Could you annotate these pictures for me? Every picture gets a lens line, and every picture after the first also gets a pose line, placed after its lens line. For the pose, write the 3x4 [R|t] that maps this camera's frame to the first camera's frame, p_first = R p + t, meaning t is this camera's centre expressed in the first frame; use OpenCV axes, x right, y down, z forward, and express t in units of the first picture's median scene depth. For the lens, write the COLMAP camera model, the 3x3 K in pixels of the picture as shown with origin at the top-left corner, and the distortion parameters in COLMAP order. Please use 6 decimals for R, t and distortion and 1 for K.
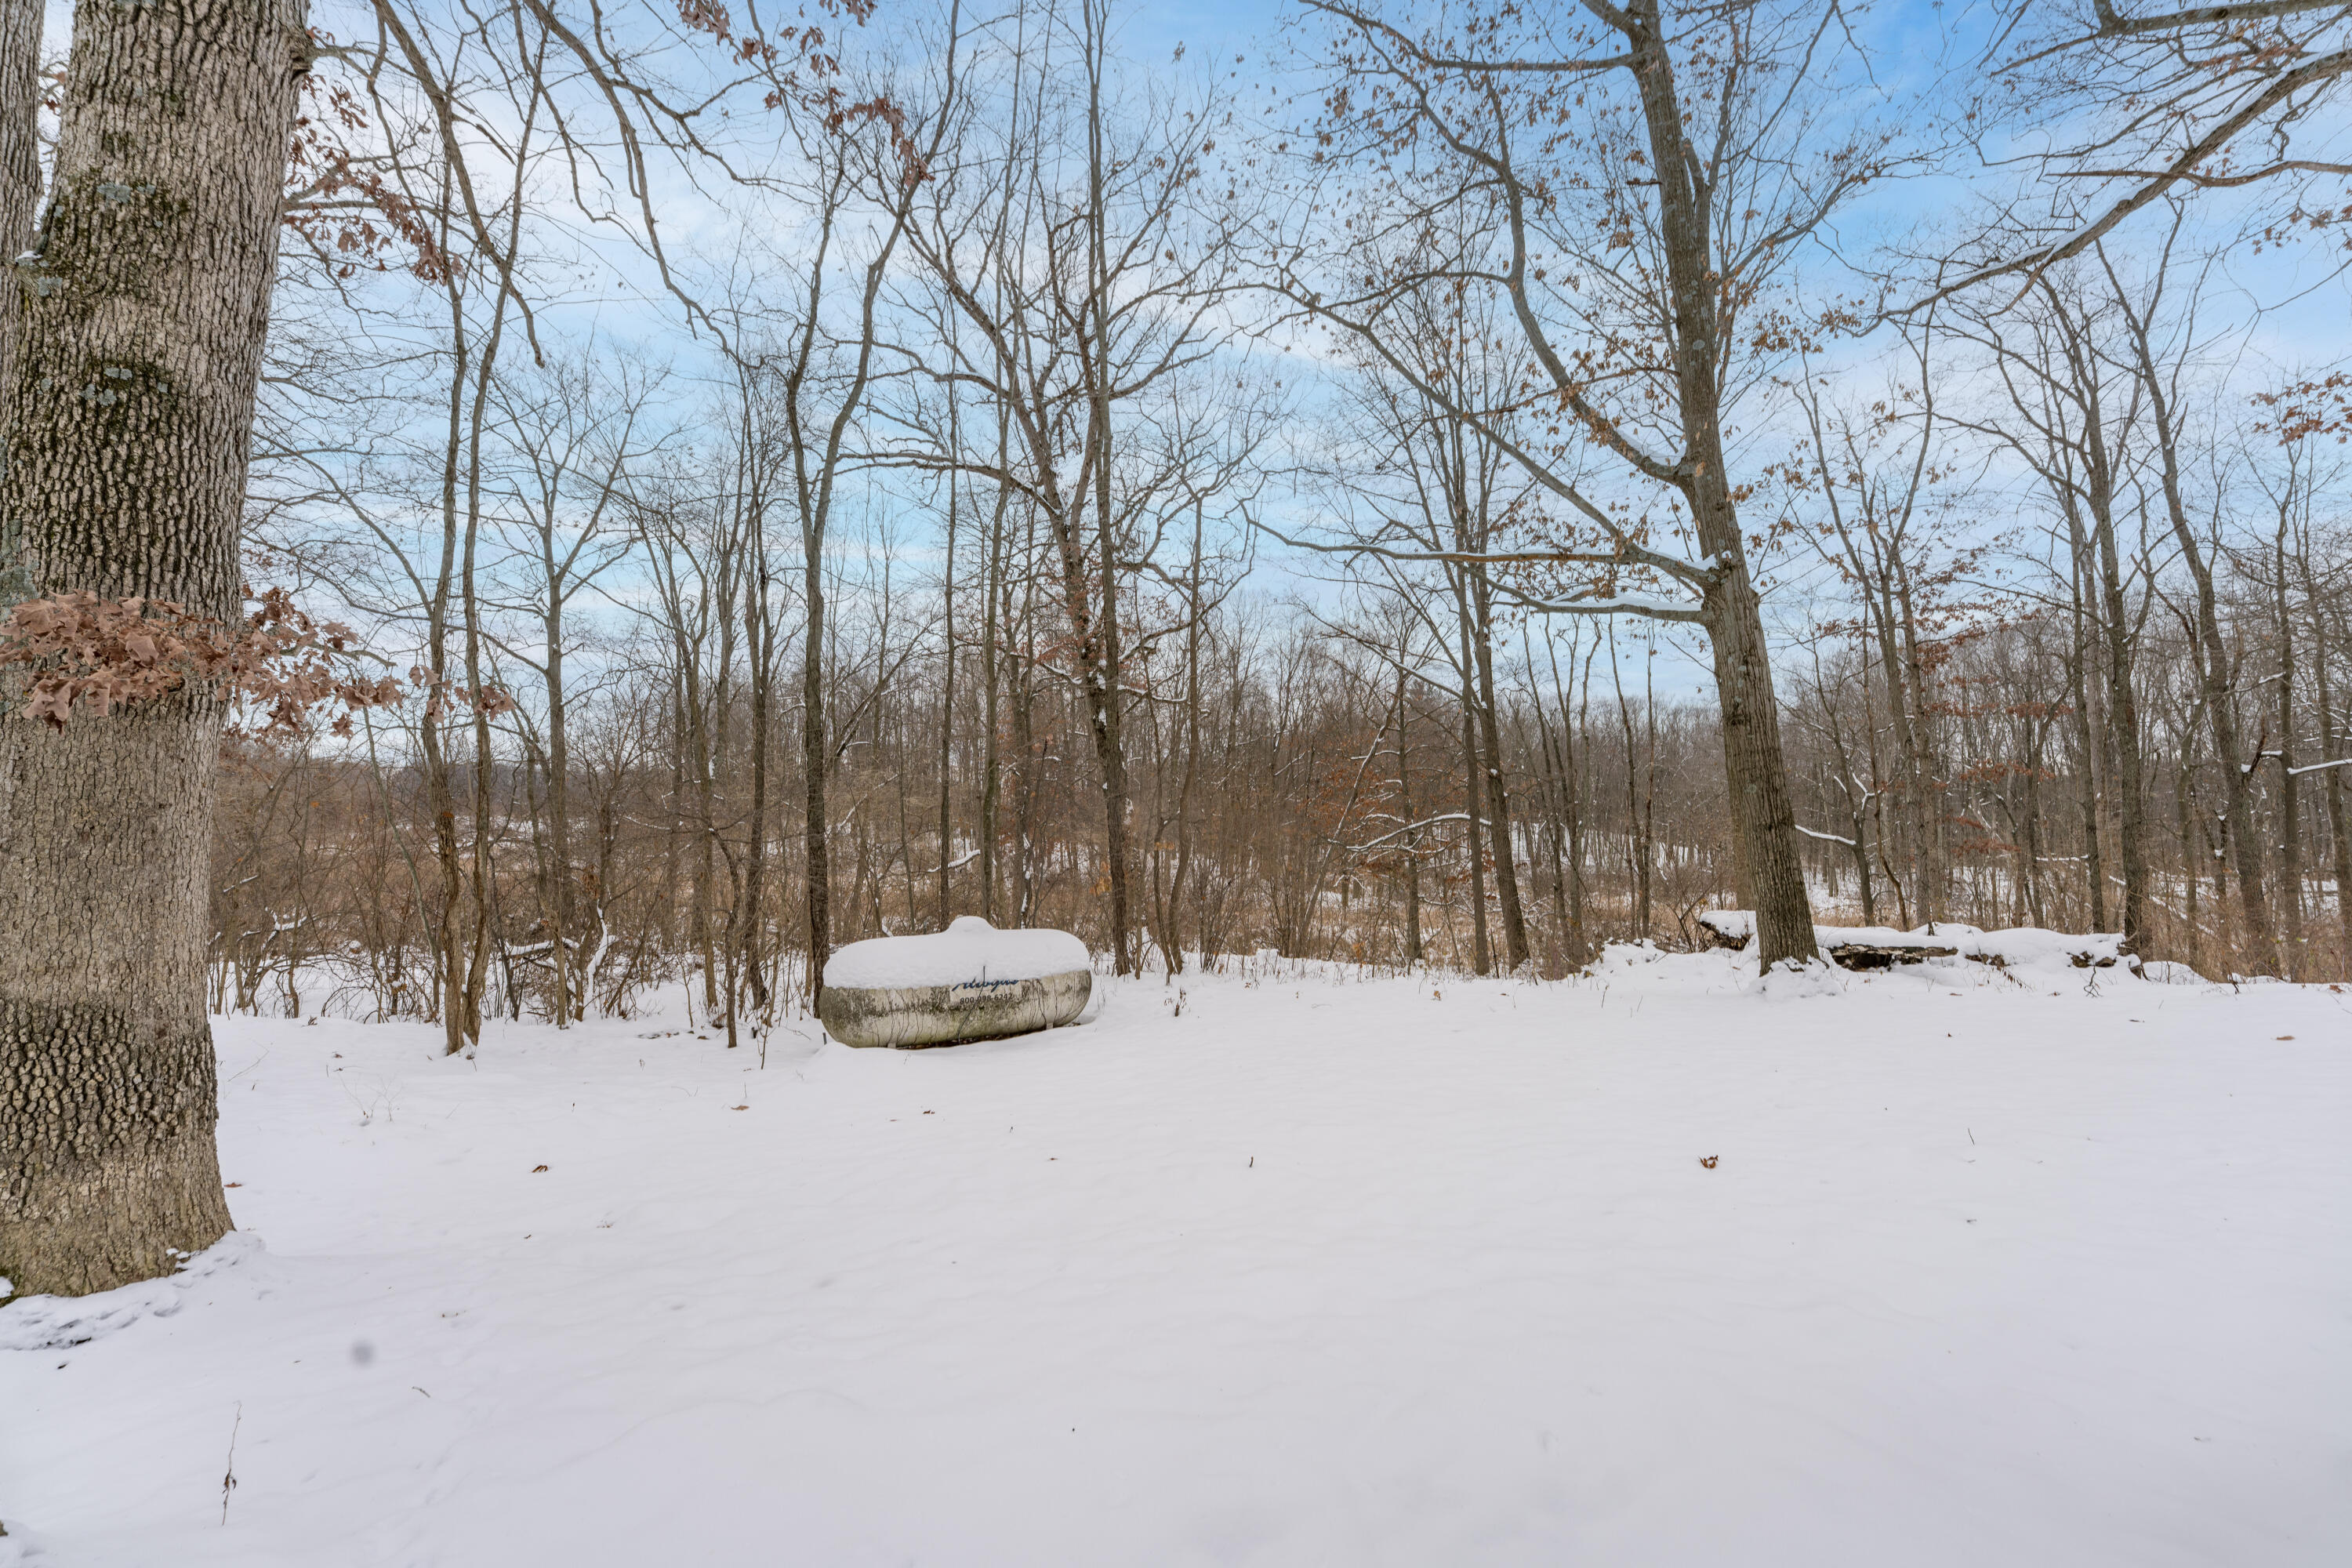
lens RADIAL K [[944.9, 0, 1176.0], [0, 944.9, 784.0], [0, 0, 1]] dist [-0.001634, -0.000292]
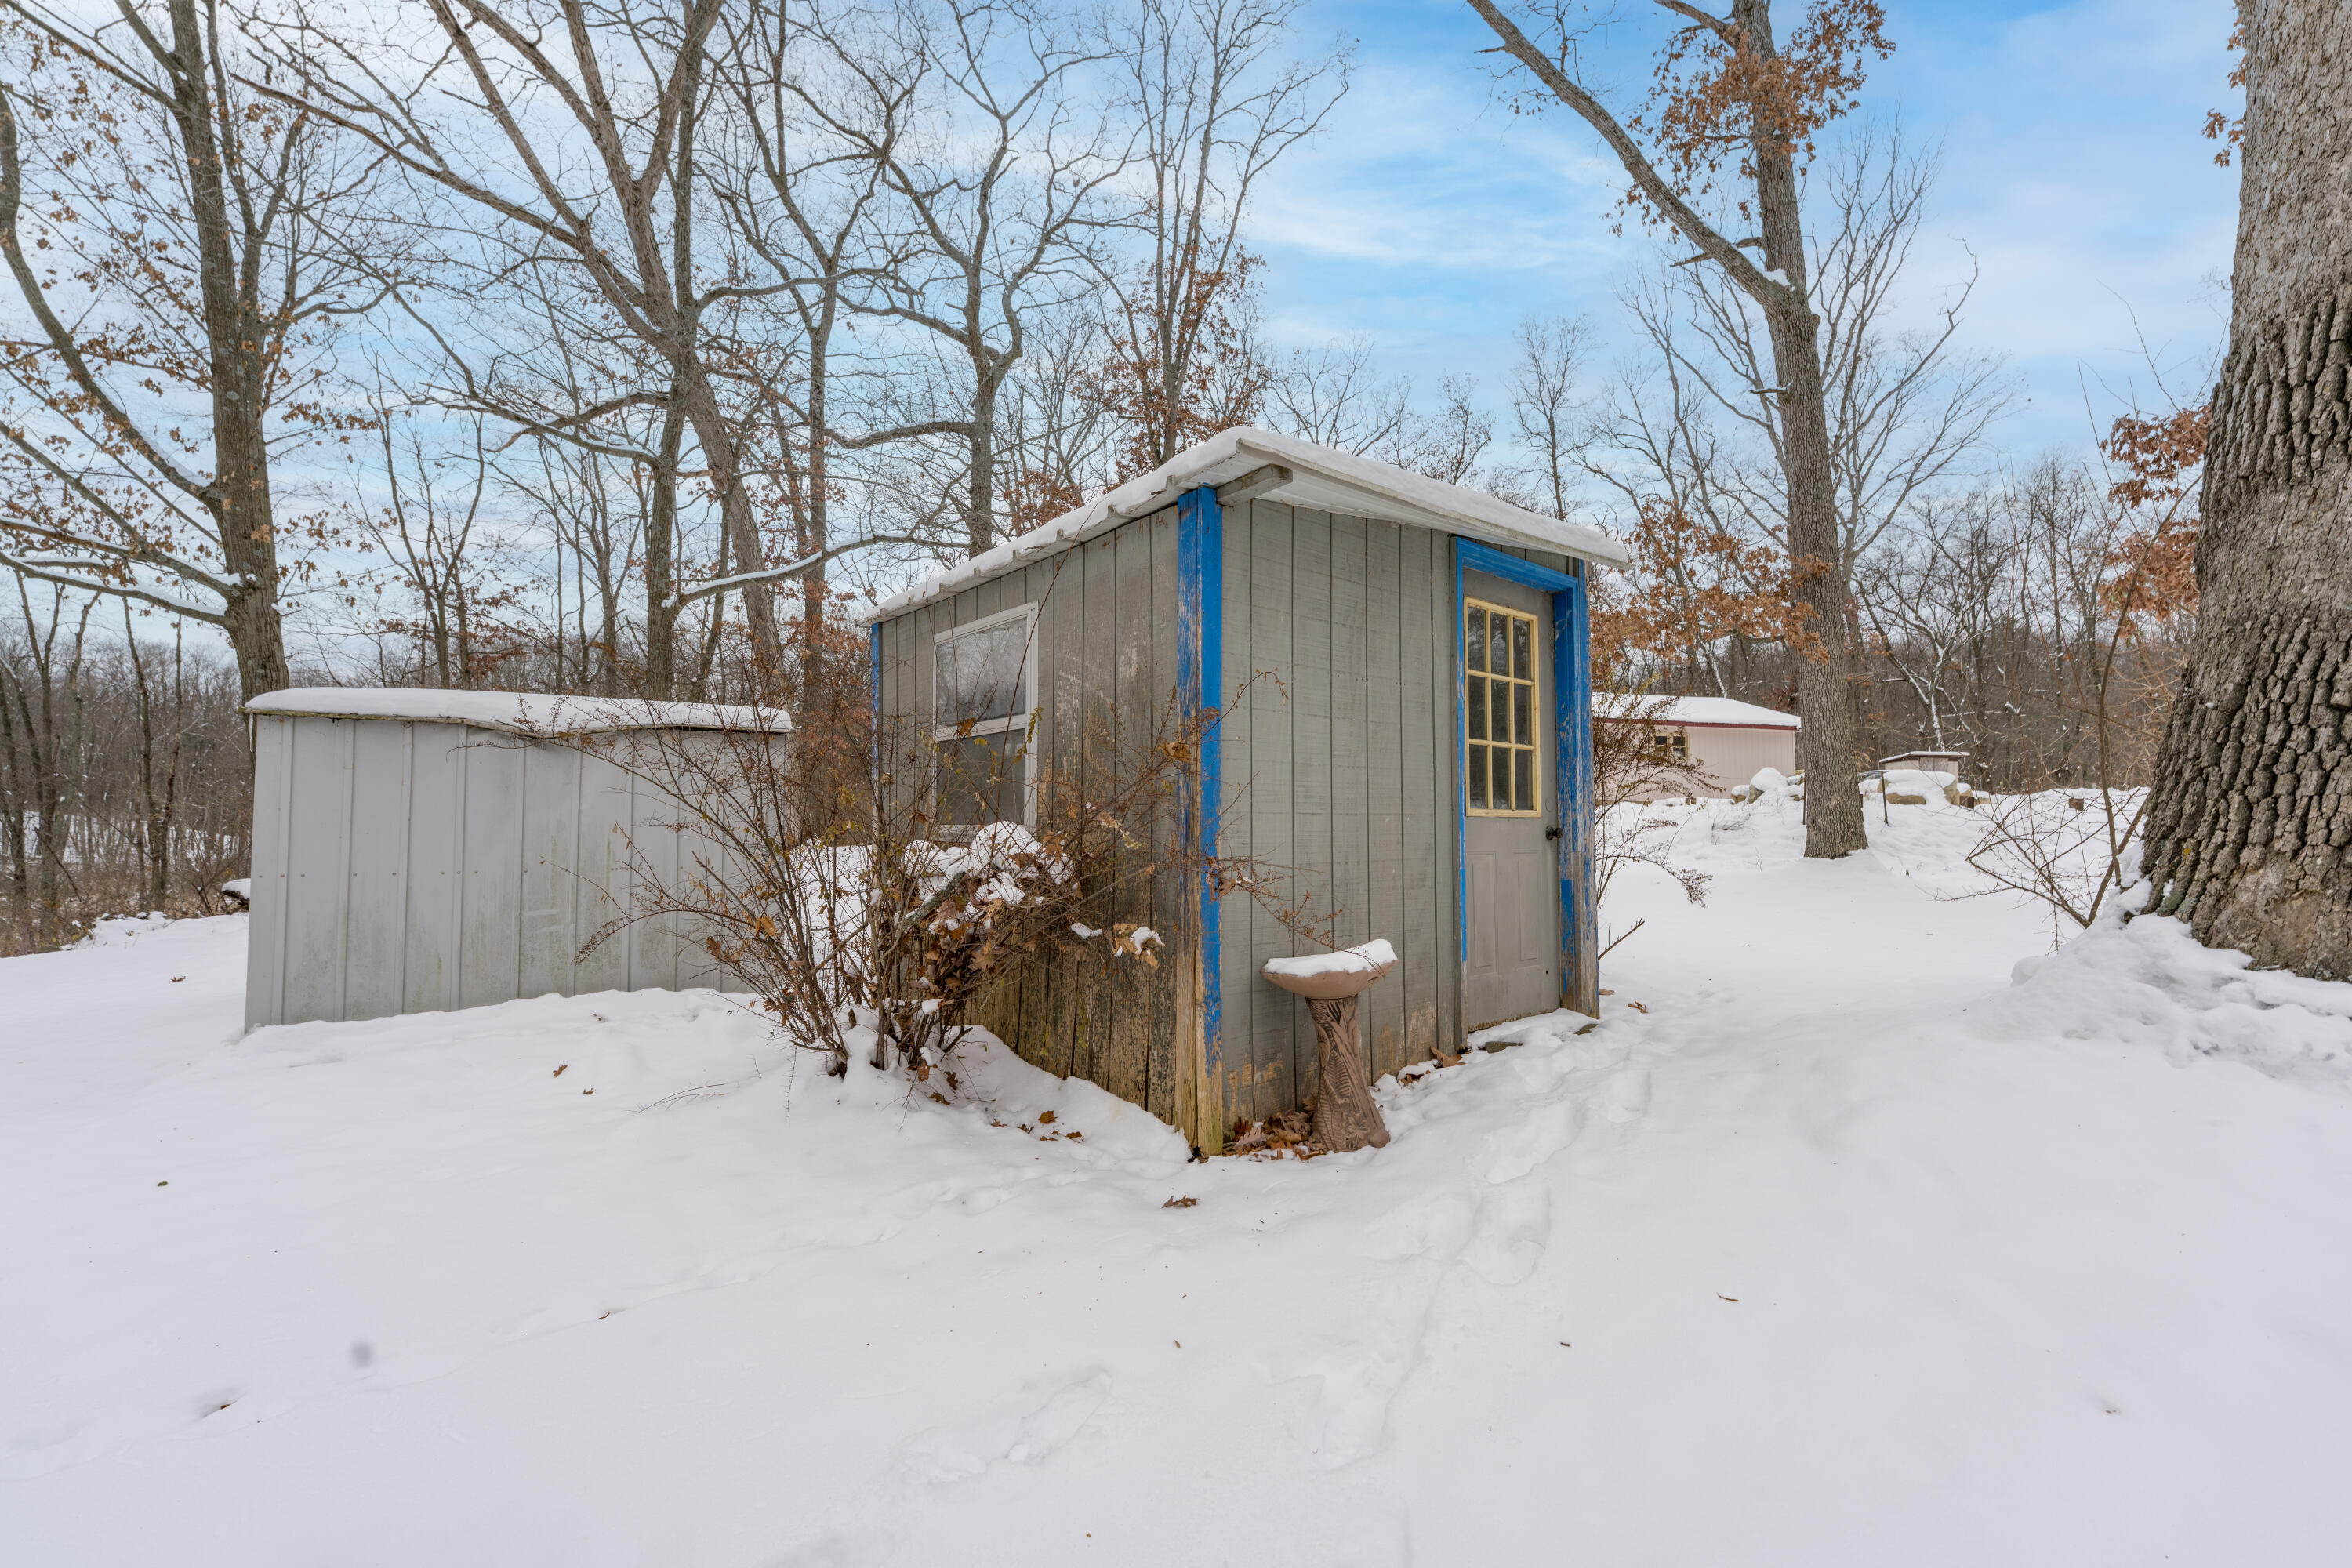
lens RADIAL K [[944.9, 0, 1176.0], [0, 944.9, 784.0], [0, 0, 1]] dist [-0.001634, -0.000292]
pose [[0.290175, 0.023023, 0.956696, -0.099808], [-0.039313, 0.999153, -0.012121, -0.002486], [-0.956166, -0.034093, 0.290835, -0.219031]]
